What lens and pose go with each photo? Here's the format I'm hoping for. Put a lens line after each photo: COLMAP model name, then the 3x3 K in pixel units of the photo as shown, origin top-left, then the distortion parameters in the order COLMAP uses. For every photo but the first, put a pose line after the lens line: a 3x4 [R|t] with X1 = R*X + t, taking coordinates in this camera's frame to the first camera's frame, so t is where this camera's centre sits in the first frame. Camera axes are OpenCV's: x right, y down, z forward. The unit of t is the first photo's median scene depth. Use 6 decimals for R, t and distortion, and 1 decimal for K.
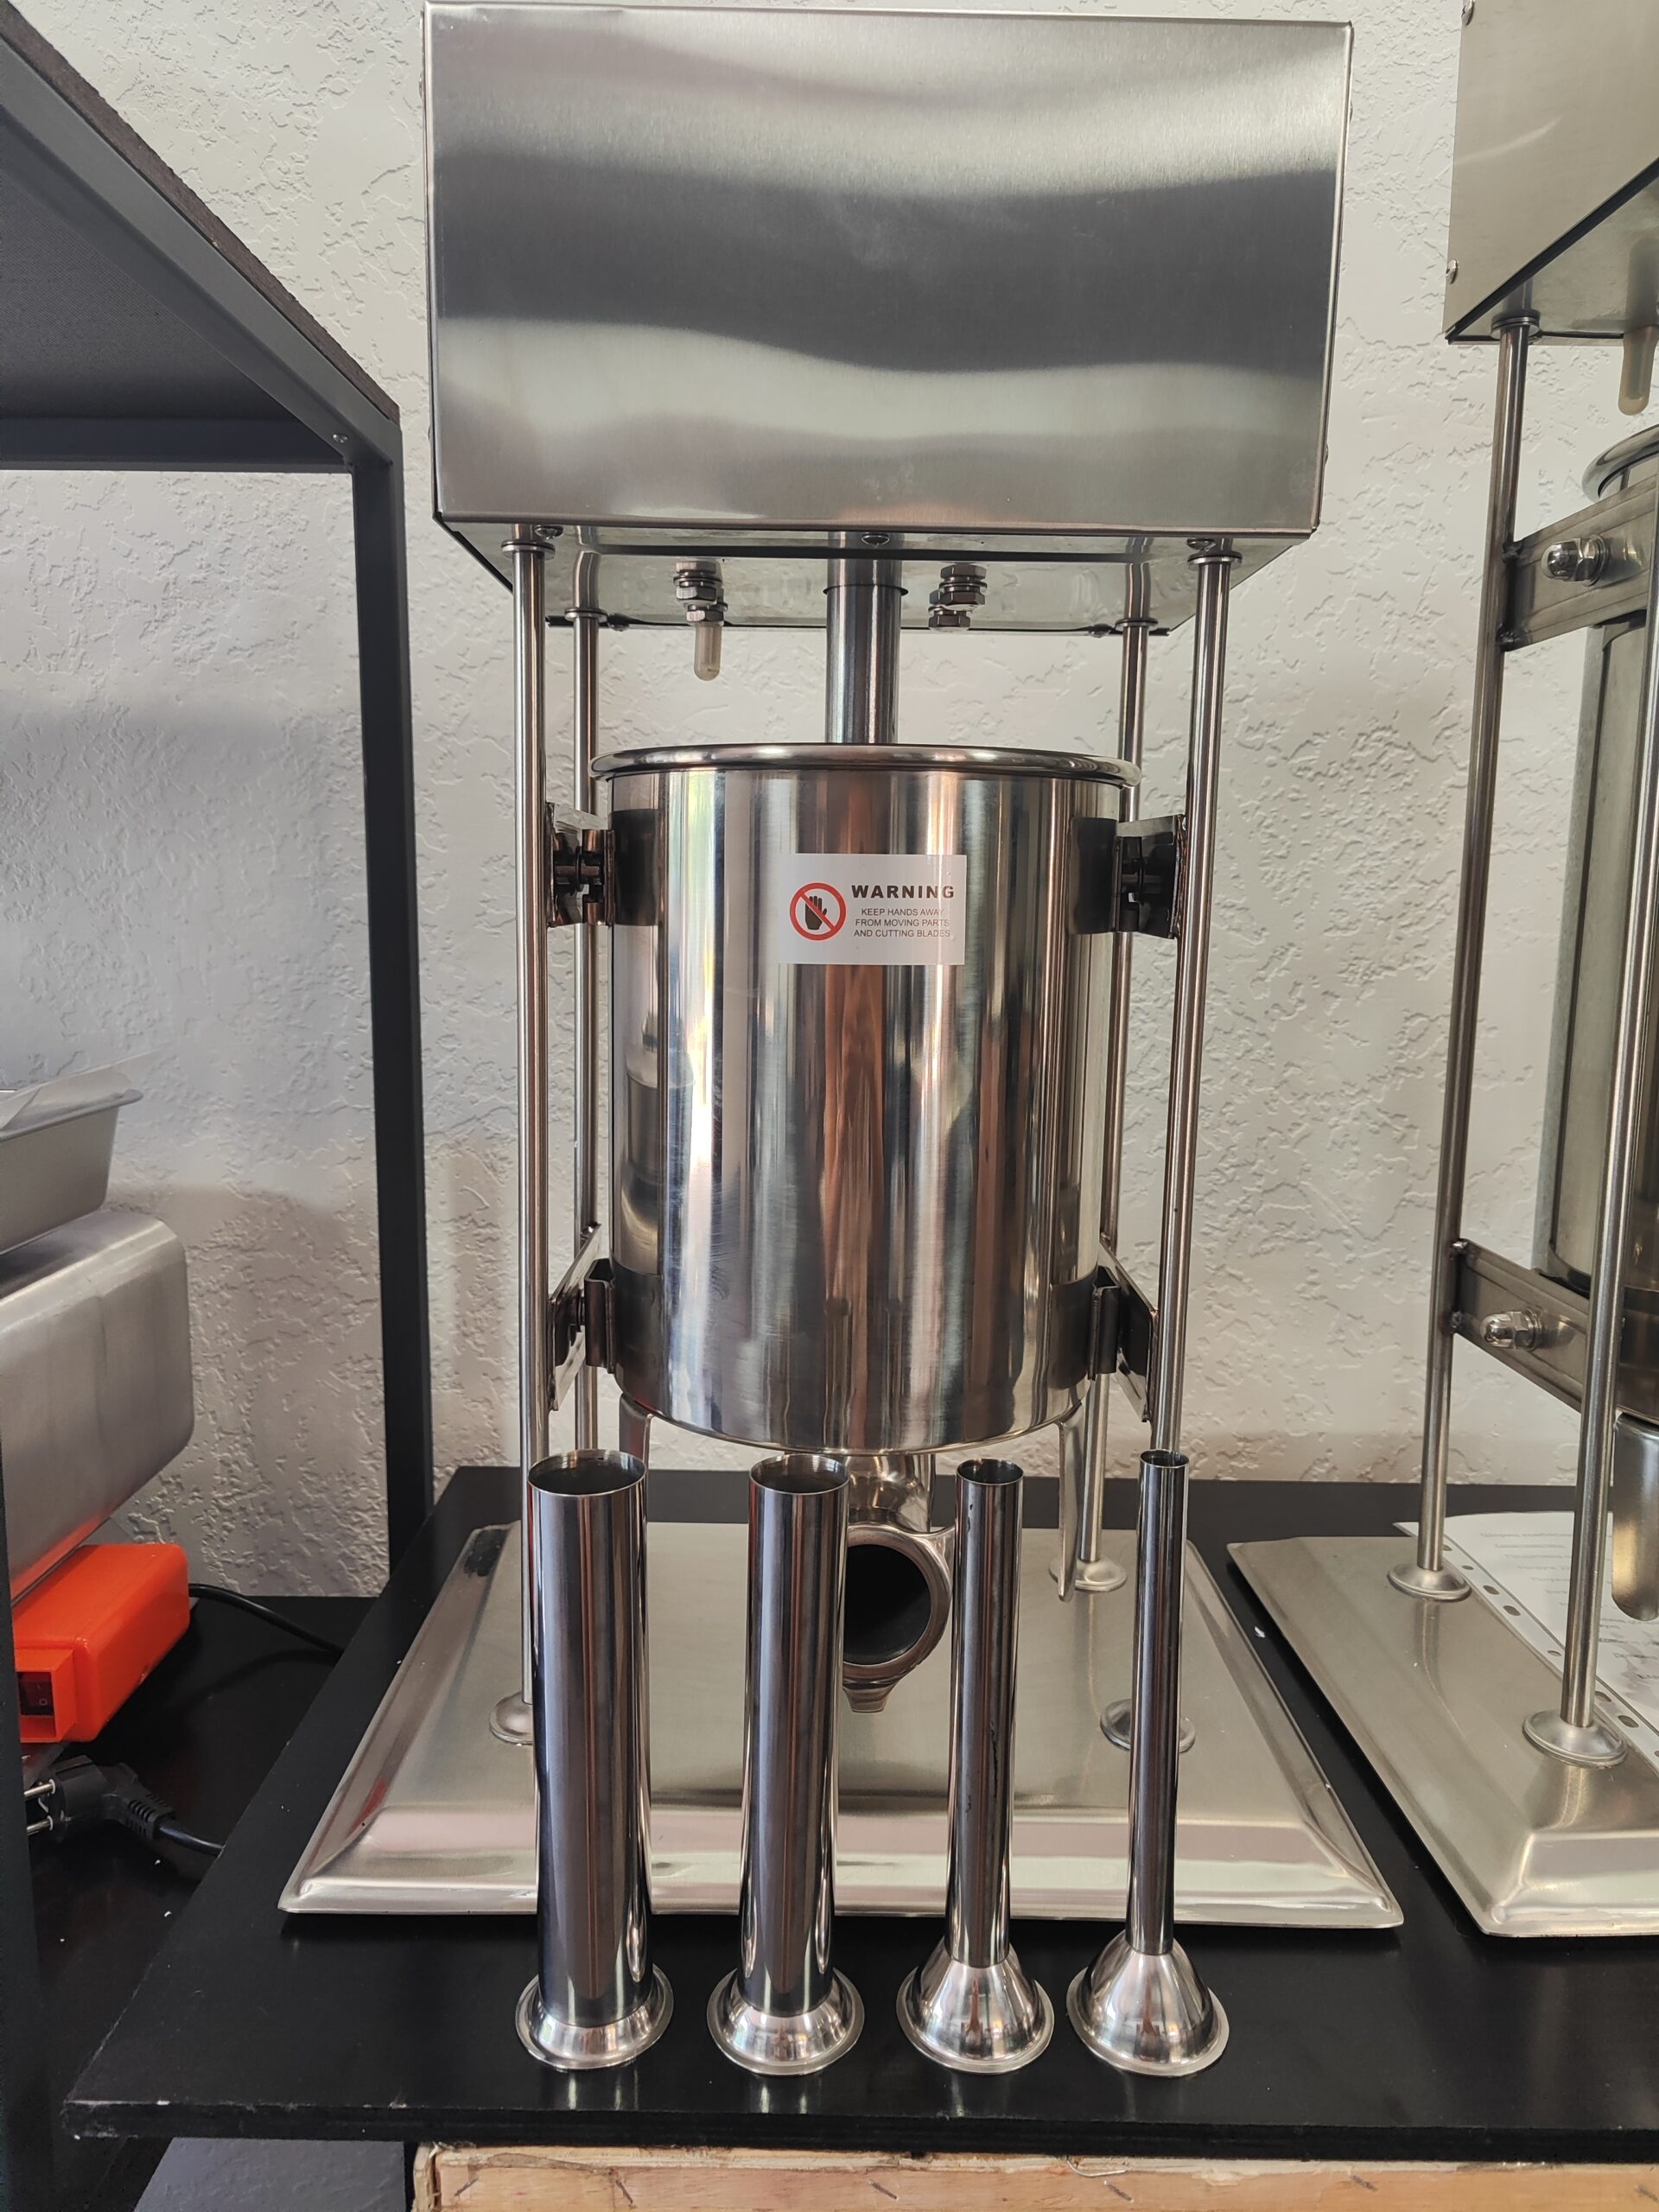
lens RADIAL K [[1521.7, 0, 829.5], [0, 1521.7, 1106.0], [0, 0, 1]] dist [0.079512, -0.065089]
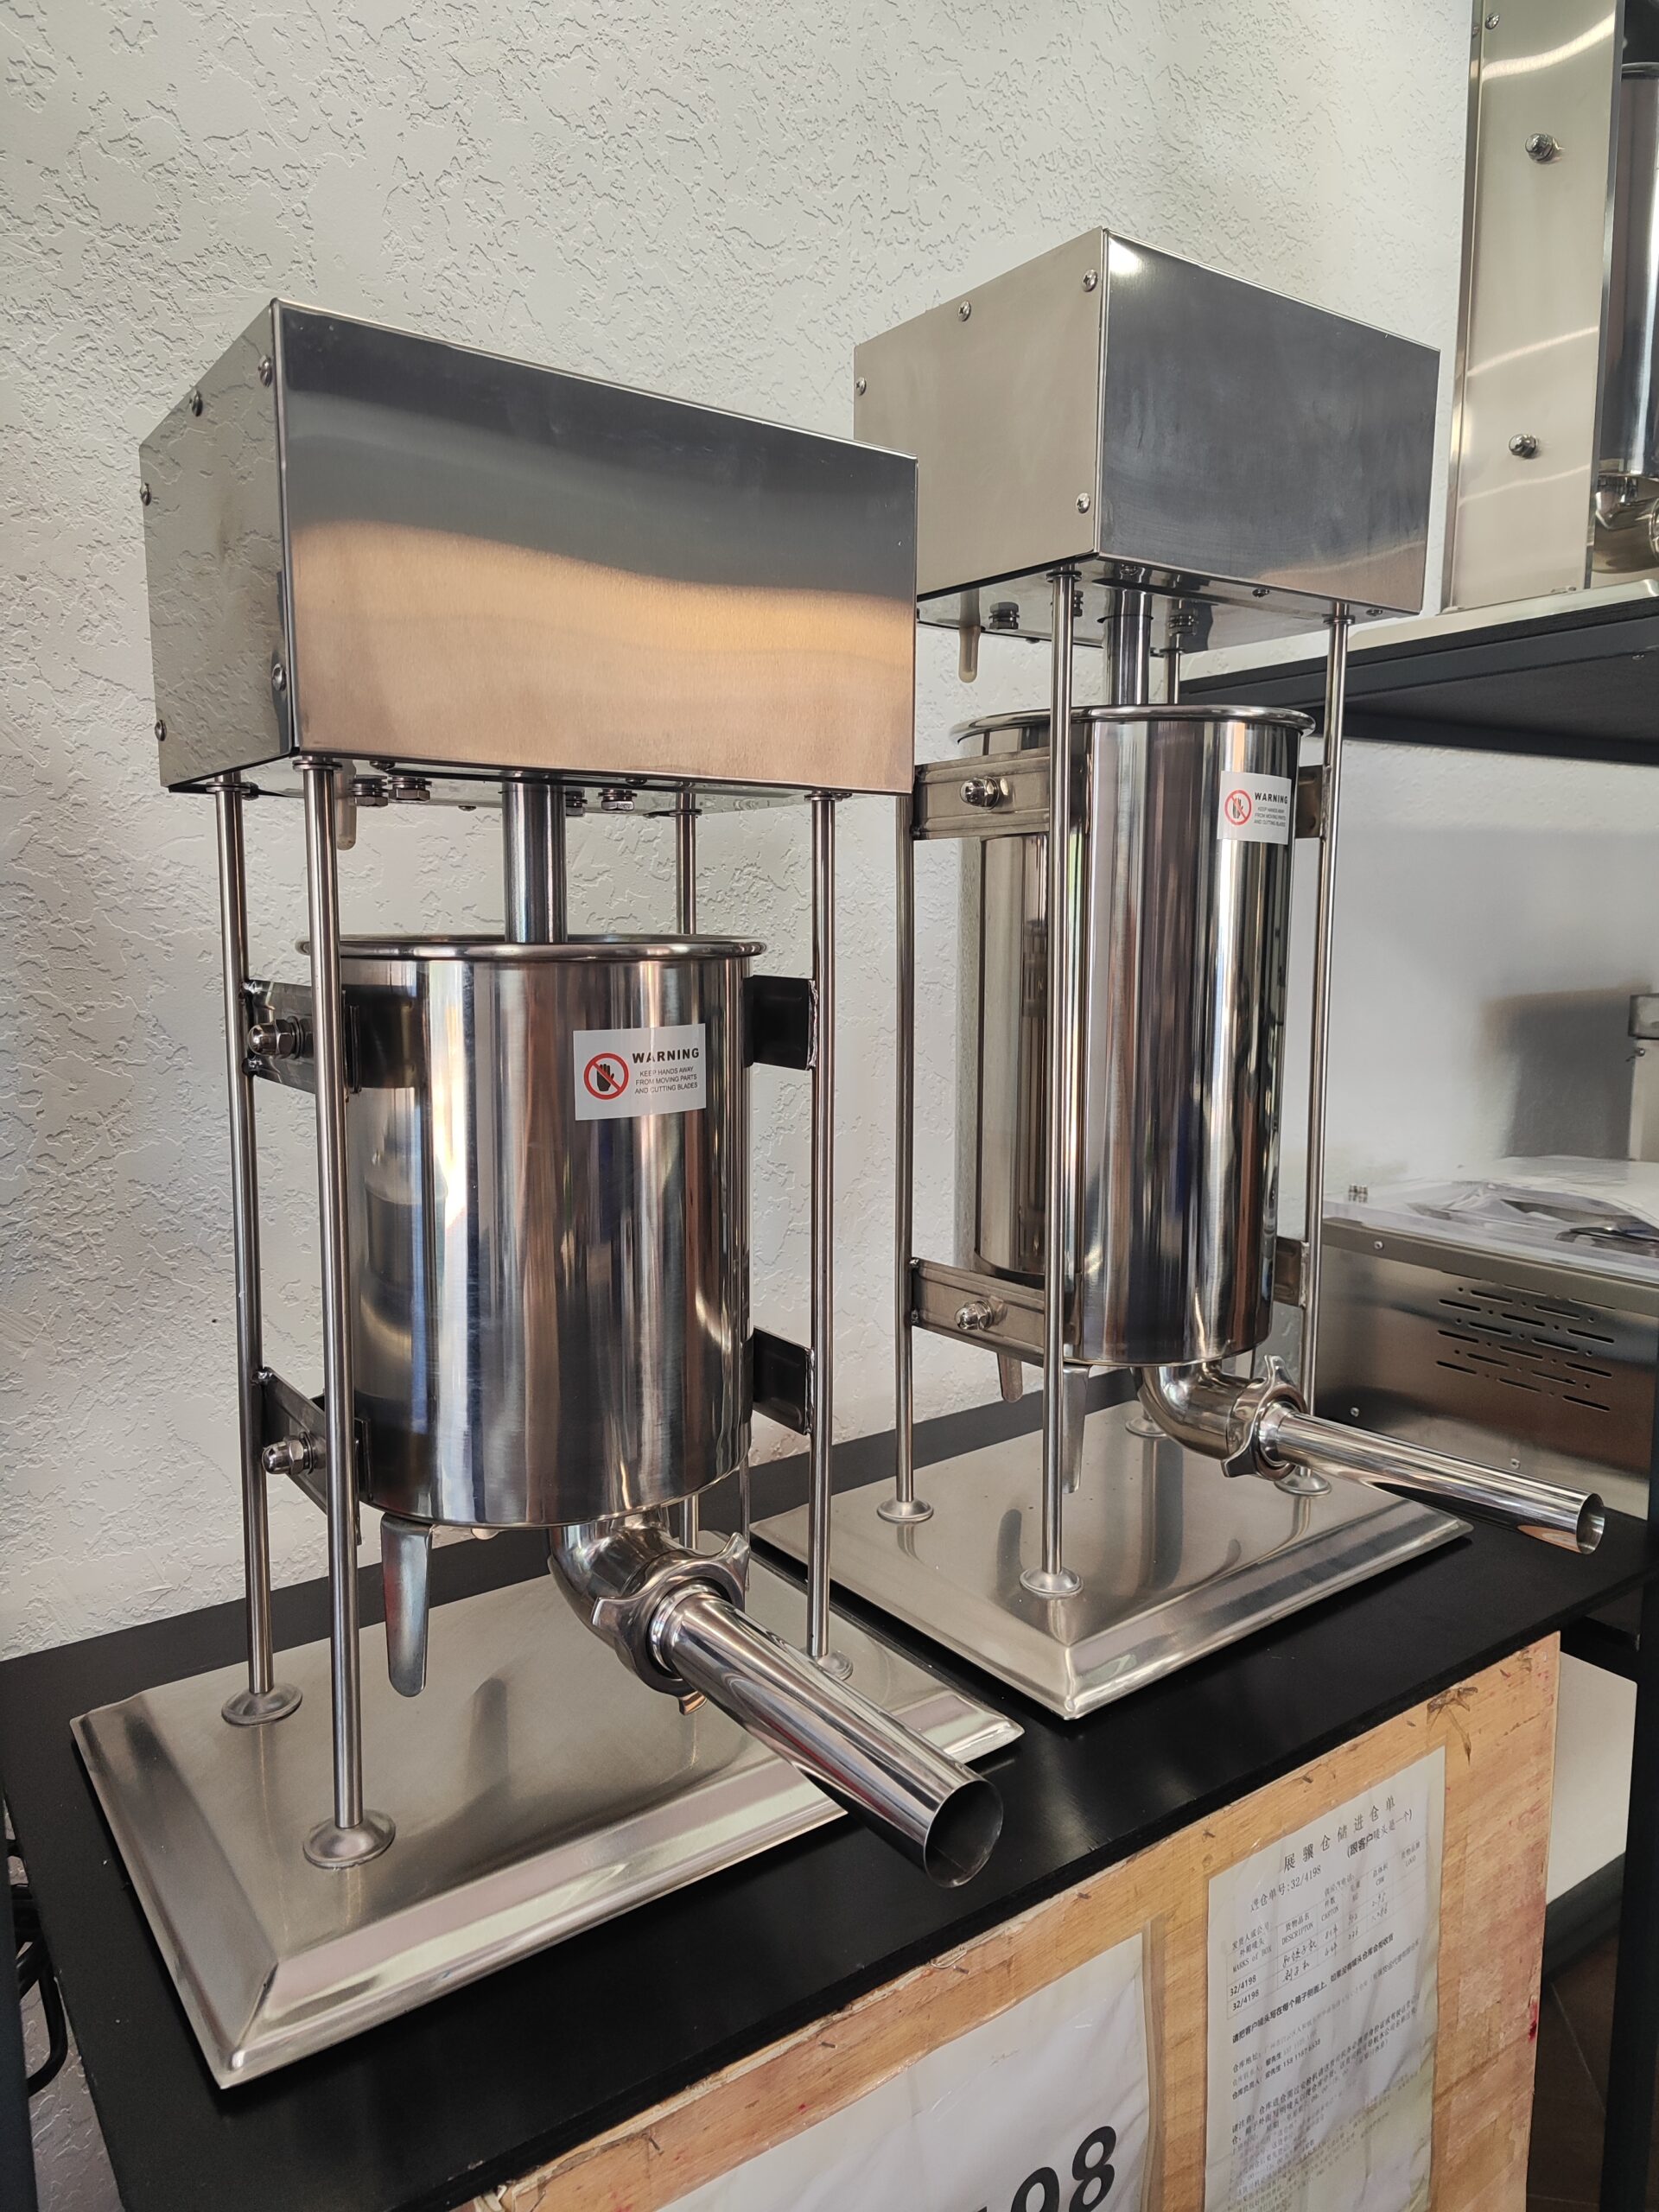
lens RADIAL K [[1521.7, 0, 829.5], [0, 1521.7, 1106.0], [0, 0, 1]] dist [0.079512, -0.065089]
pose [[0.804572, -0.089483, 0.587075, -0.545364], [0.095164, 0.995234, 0.021275, -0.105629], [-0.586181, 0.038751, 0.809253, -0.085904]]
